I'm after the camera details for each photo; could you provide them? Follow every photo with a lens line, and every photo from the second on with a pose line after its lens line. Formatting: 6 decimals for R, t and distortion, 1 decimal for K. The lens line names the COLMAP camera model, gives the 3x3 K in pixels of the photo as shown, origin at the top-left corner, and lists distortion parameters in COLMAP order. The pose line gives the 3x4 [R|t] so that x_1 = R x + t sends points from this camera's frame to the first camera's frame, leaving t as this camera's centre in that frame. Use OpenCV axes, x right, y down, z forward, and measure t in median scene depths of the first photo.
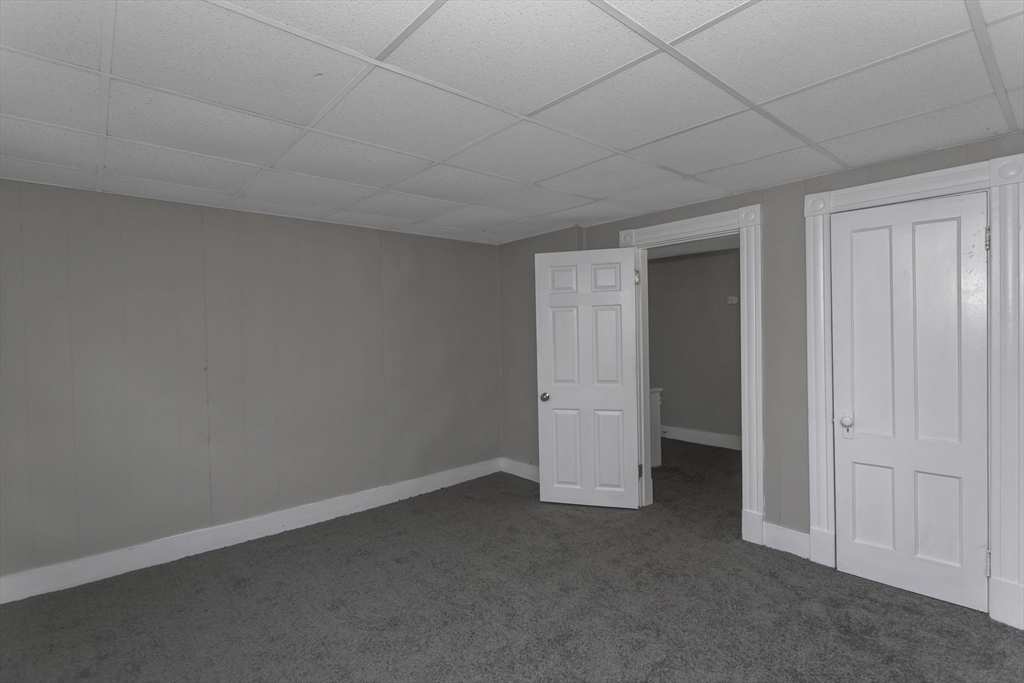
lens RADIAL K [[483.3, 0, 517.0], [0, 483.3, 339.0], [0, 0, 1]] dist [0.000515, 0.000976]
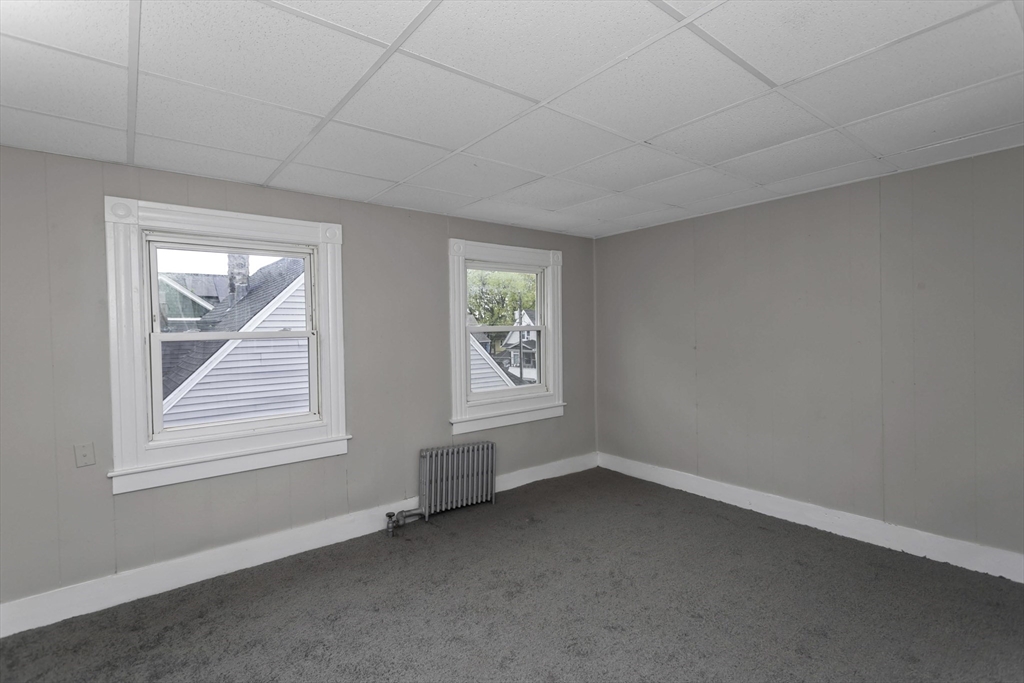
lens RADIAL K [[483.3, 0, 517.0], [0, 483.3, 339.0], [0, 0, 1]] dist [0.000515, 0.000976]
pose [[-0.035510, 0.036119, -0.998716, 0.552390], [0.000892, 0.999347, 0.036110, -0.006058], [0.999369, 0.000392, -0.035519, 0.529313]]
